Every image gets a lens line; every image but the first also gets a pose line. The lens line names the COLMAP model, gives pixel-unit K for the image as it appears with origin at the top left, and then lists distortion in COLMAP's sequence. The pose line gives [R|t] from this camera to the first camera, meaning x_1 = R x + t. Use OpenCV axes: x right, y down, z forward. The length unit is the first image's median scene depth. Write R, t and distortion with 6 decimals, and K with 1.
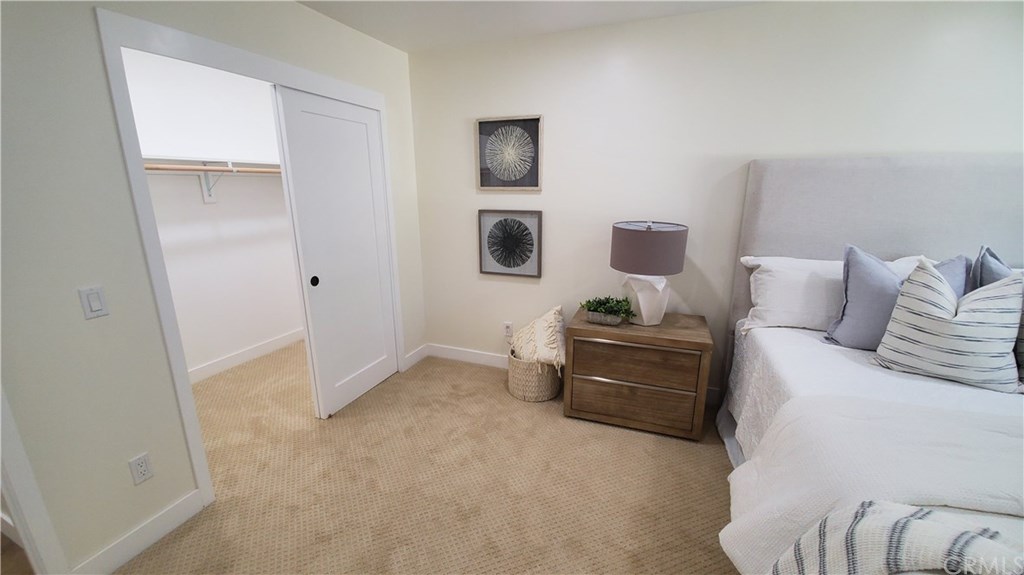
lens RADIAL K [[409.3, 0, 515.5], [0, 409.3, 292.5], [0, 0, 1]] dist [0.000867, -0.011496]
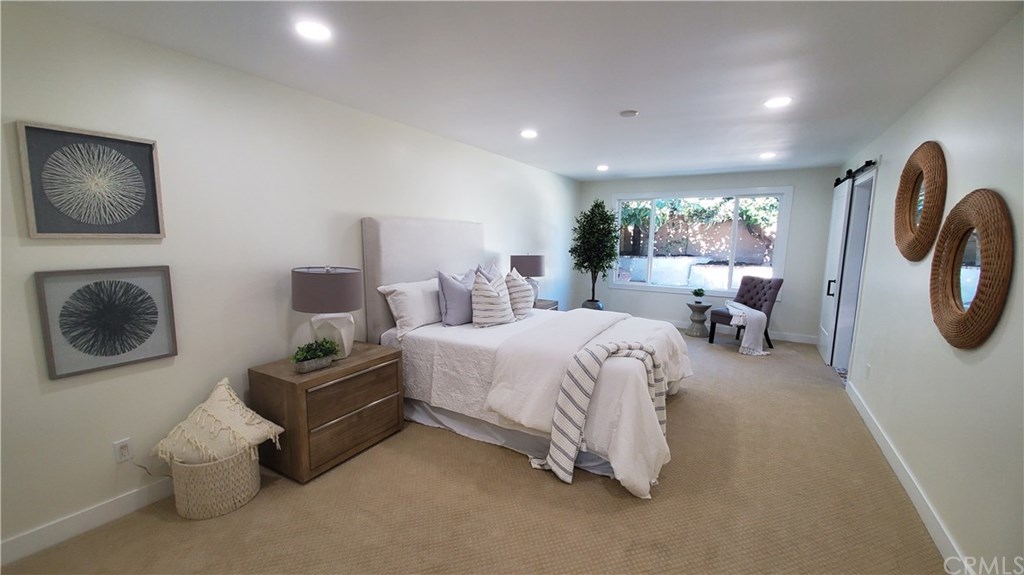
lens RADIAL K [[409.3, 0, 515.5], [0, 409.3, 292.5], [0, 0, 1]] dist [0.000867, -0.011496]
pose [[0.143789, -0.127427, 0.981370, -0.600296], [0.236222, 0.967428, 0.091006, -0.072541], [-0.961001, 0.218736, 0.169207, 0.287663]]
